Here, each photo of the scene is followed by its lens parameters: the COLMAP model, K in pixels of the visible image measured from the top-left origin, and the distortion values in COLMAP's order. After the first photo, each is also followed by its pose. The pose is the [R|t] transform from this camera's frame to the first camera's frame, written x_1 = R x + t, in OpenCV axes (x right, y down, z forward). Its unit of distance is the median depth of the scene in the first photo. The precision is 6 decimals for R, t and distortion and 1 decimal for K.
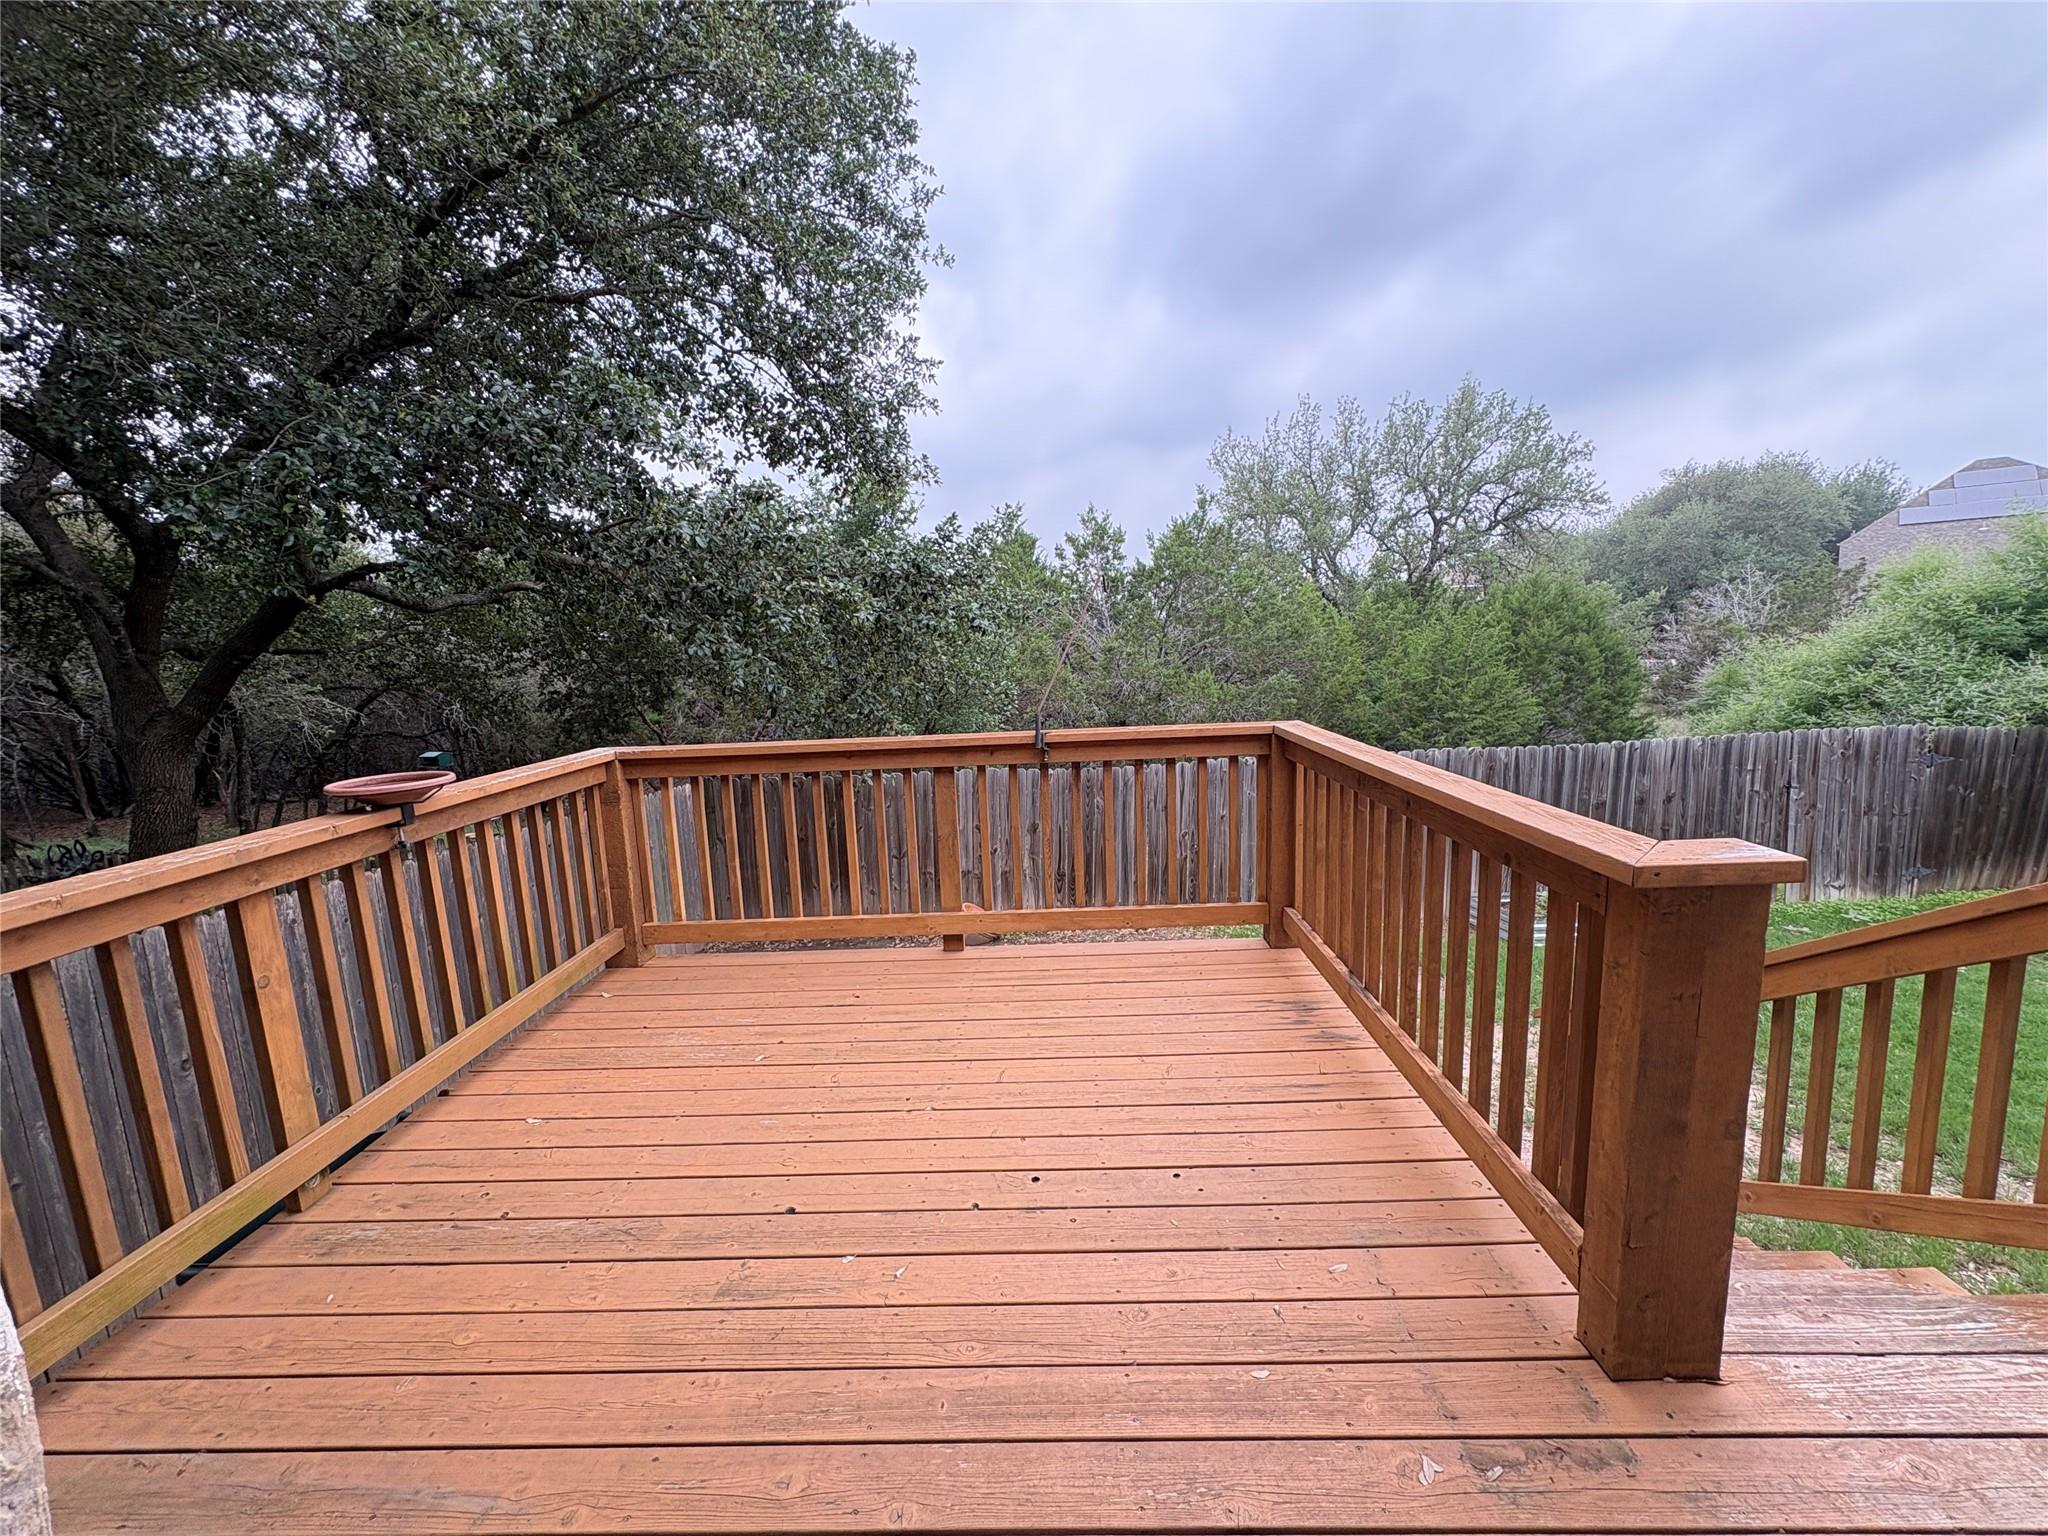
lens RADIAL K [[816.6, 0, 1025.7], [0, 816.6, 758.2], [0, 0, 1]] dist [-0.000445, 0.000296]
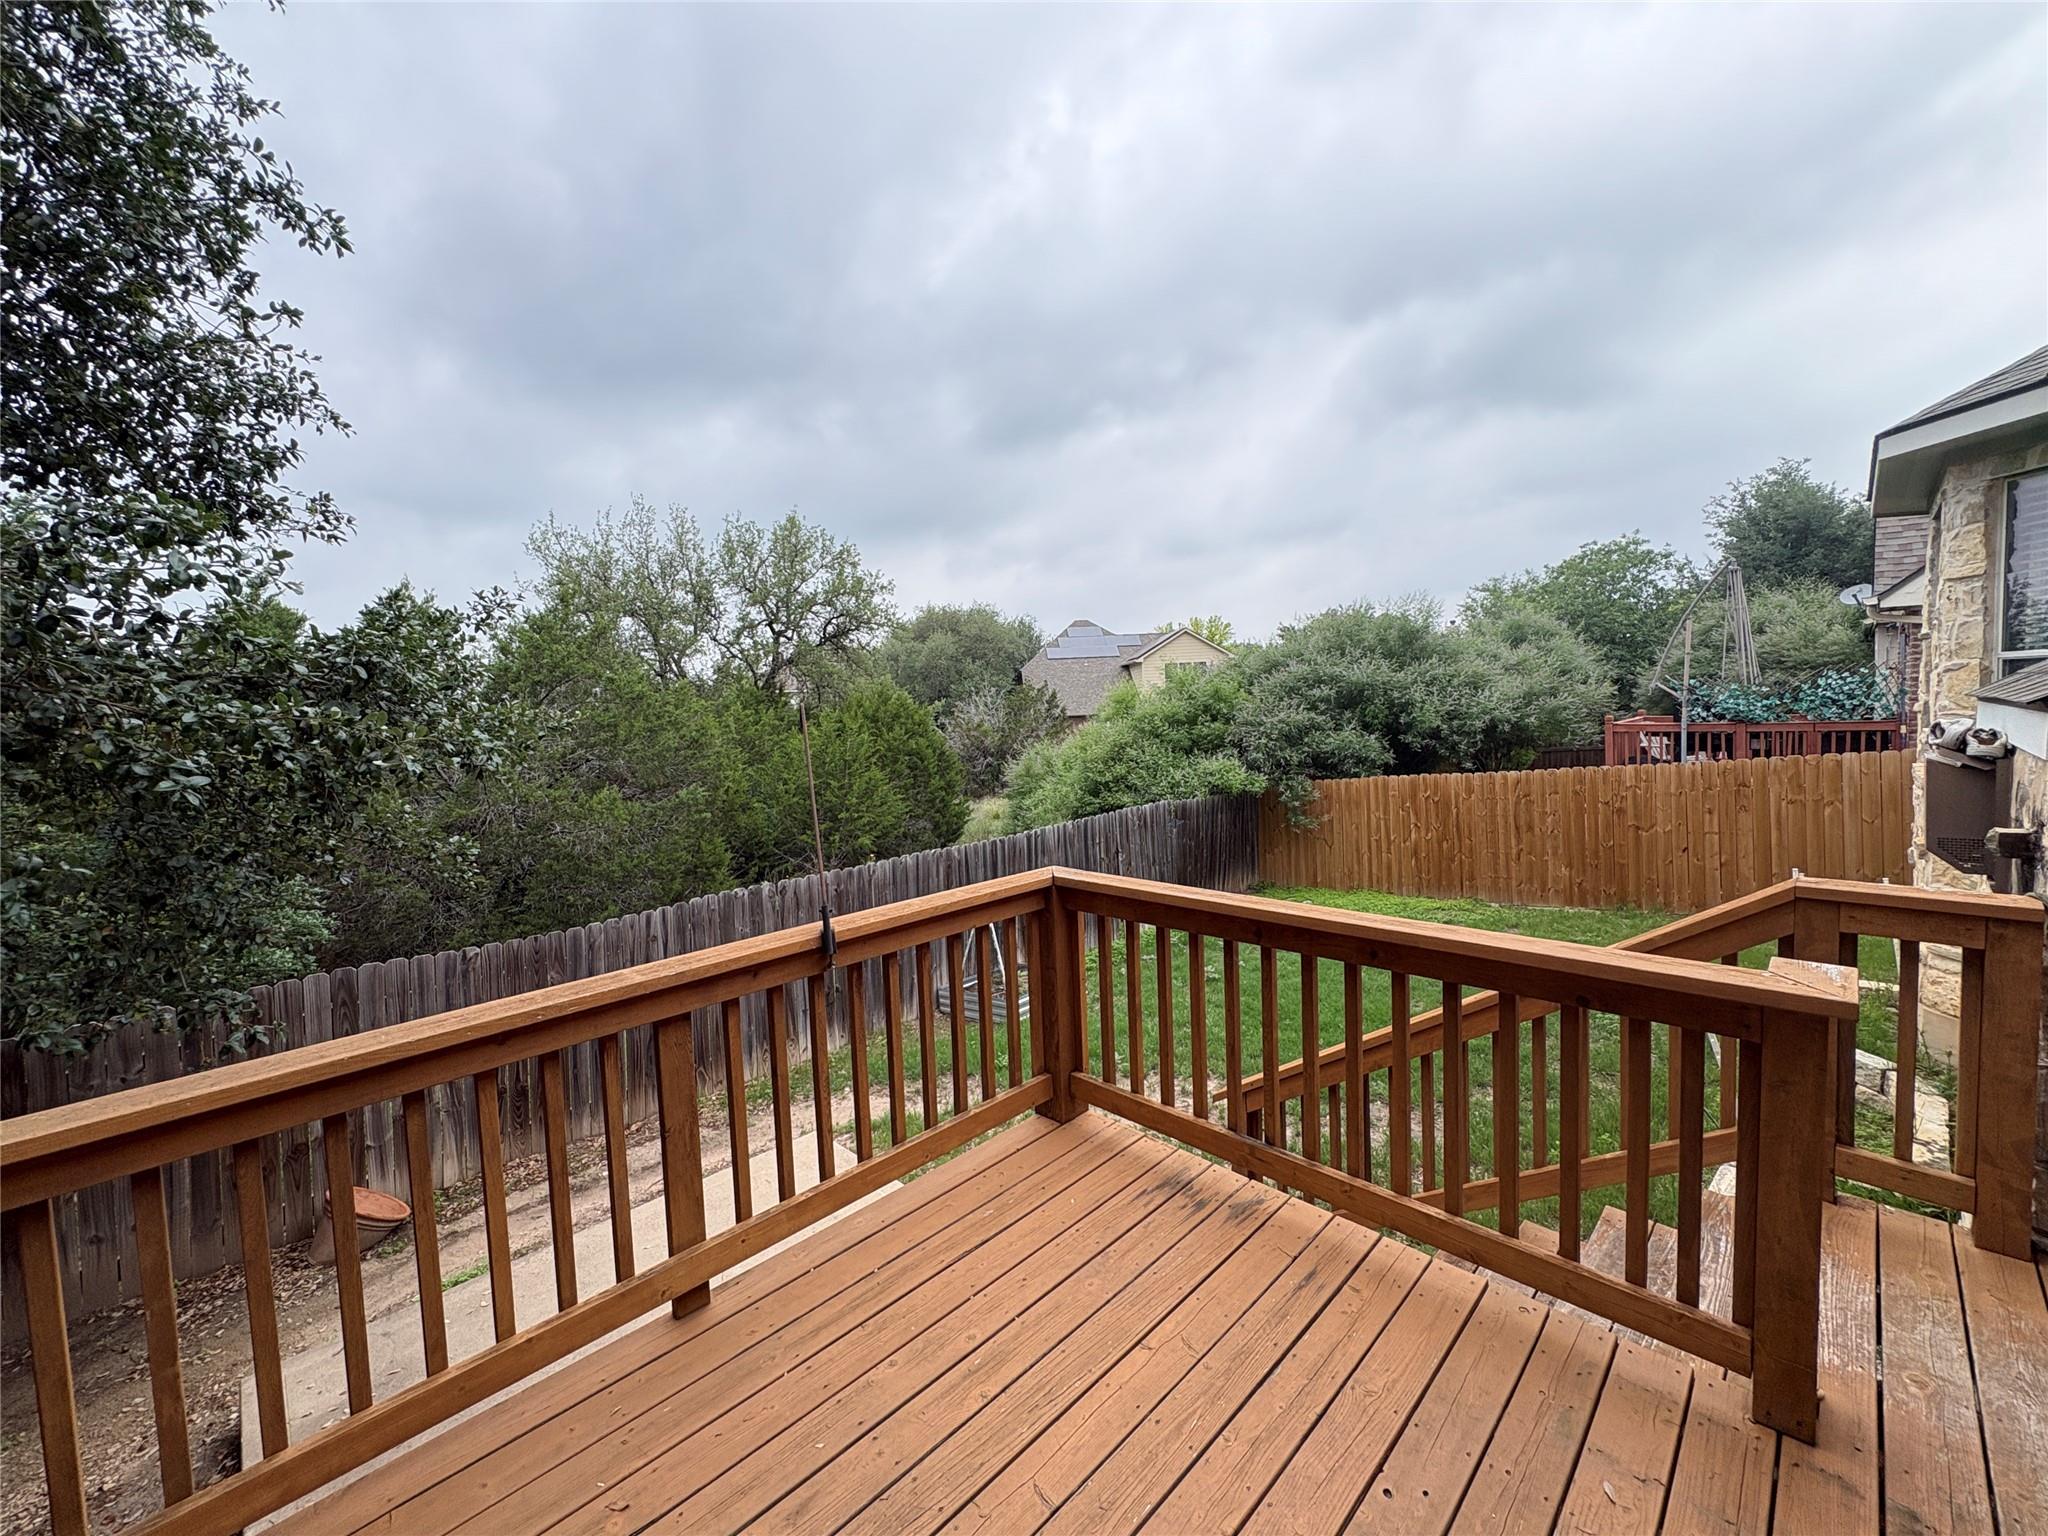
lens RADIAL K [[816.6, 0, 1027.3], [0, 816.6, 759.8], [0, 0, 1]] dist [-0.000445, 0.000296]
pose [[0.692757, -0.033900, 0.720374, -0.048154], [0.118888, 0.990596, -0.067714, -0.014409], [-0.711304, 0.132553, 0.690273, 0.048500]]
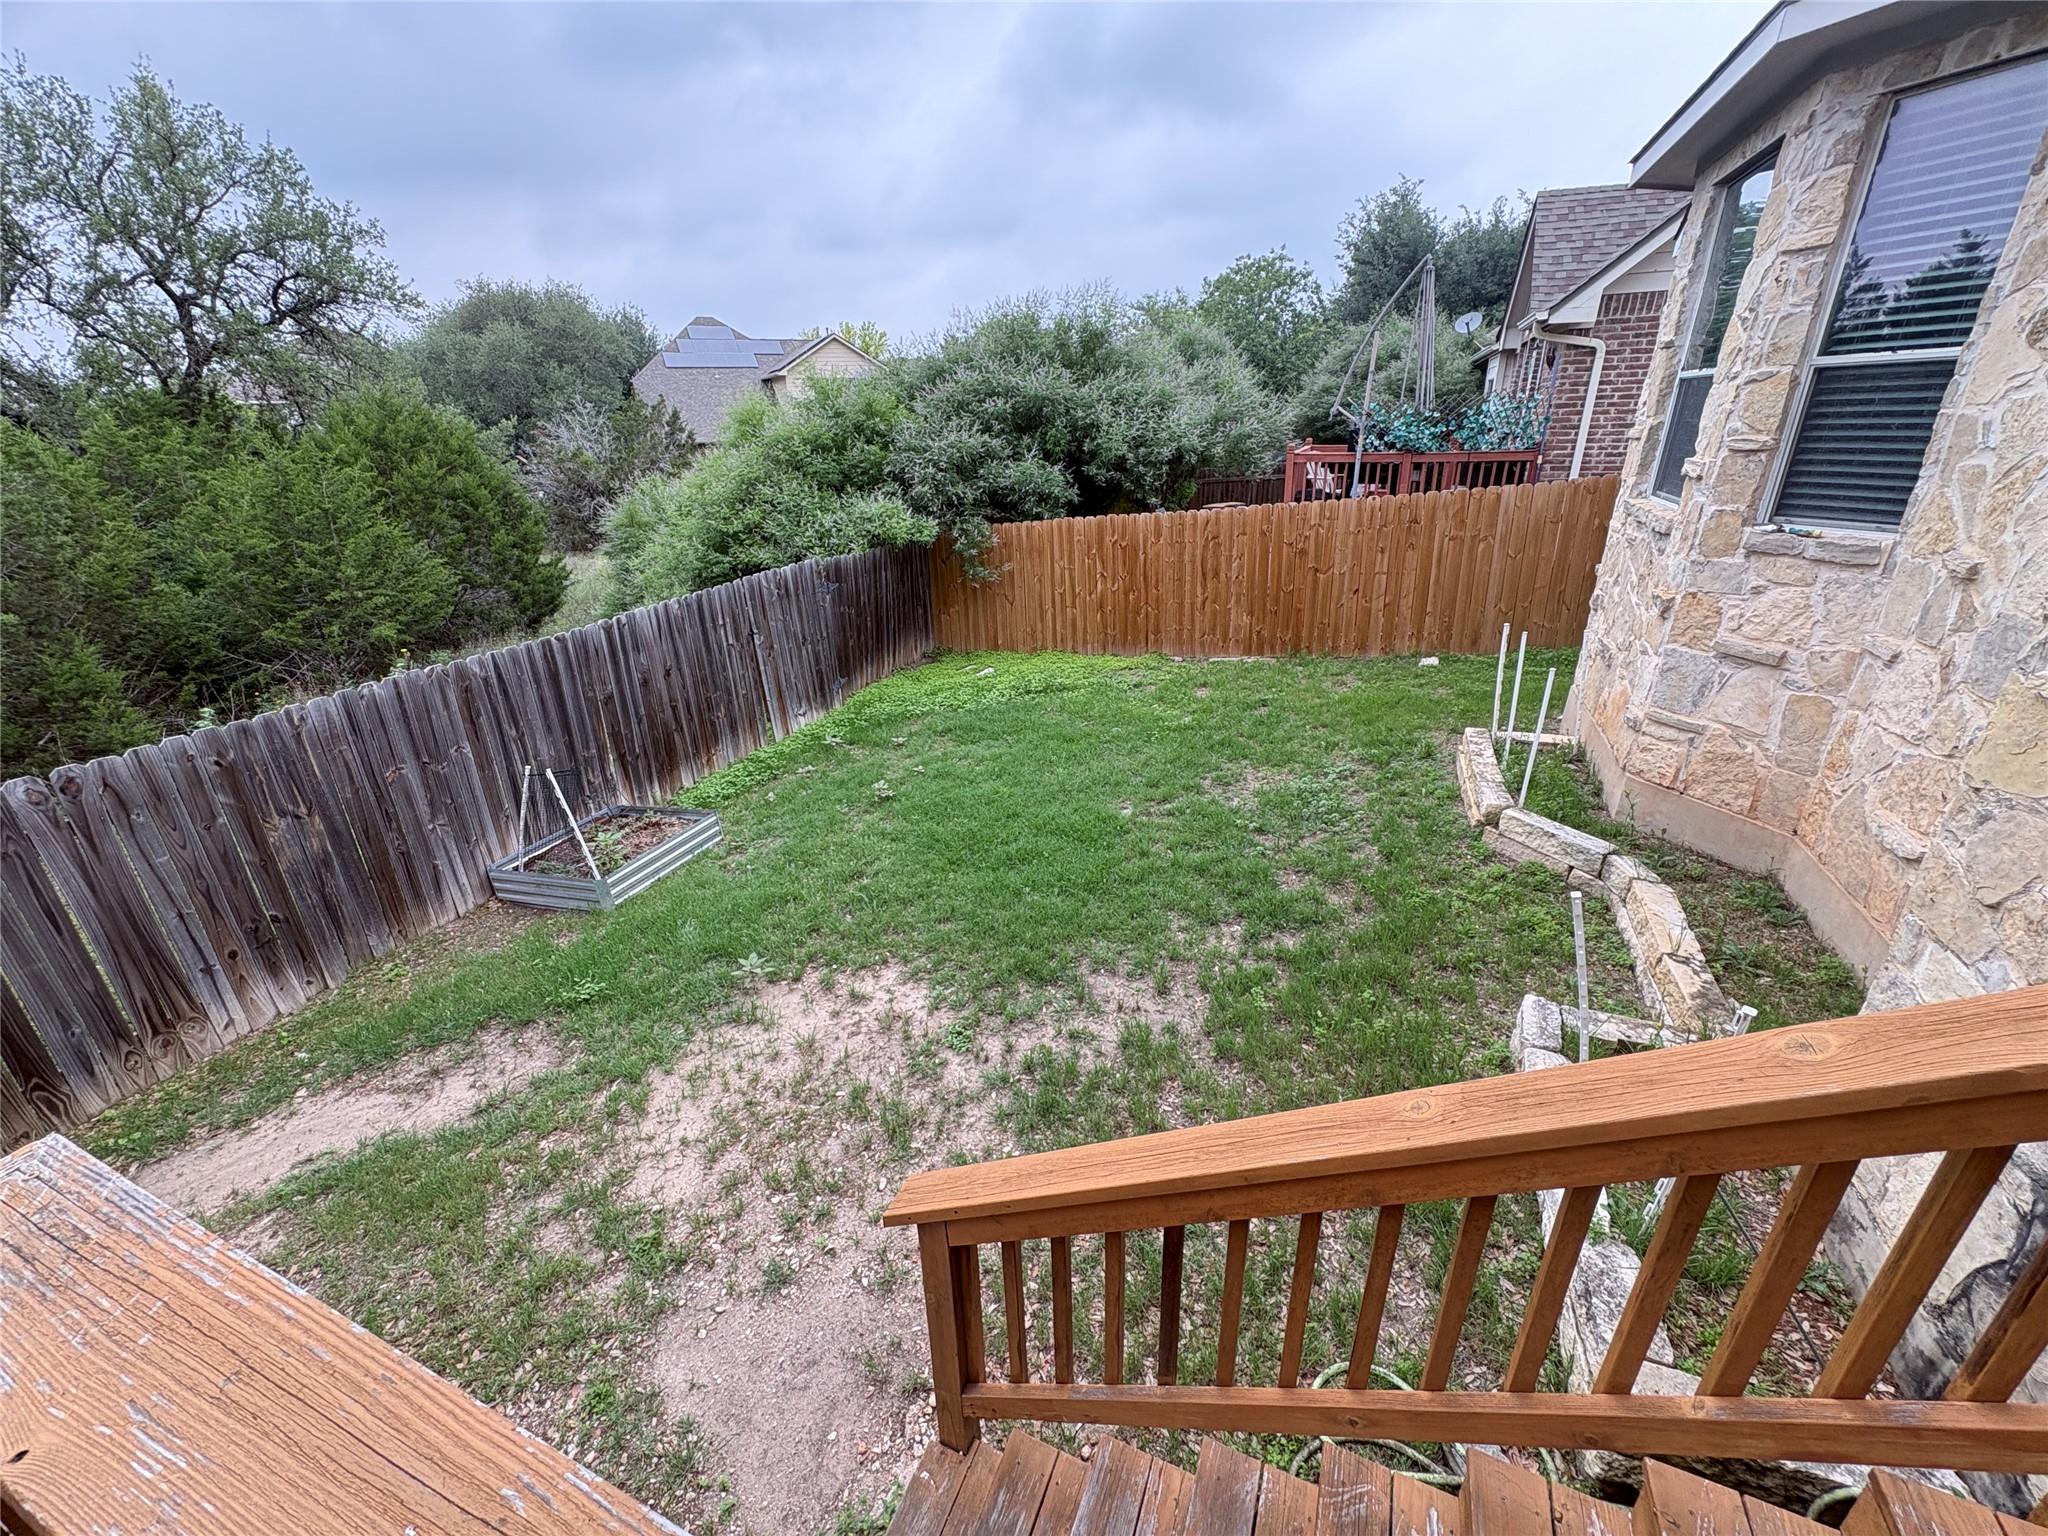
lens RADIAL K [[816.6, 0, 1031.6], [0, 816.6, 763.5], [0, 0, 1]] dist [-0.000445, 0.000296]
pose [[0.357417, -0.332261, 0.872843, 0.036408], [0.150488, 0.942854, 0.297288, -0.021052], [-0.921741, 0.025097, 0.386994, 0.093757]]
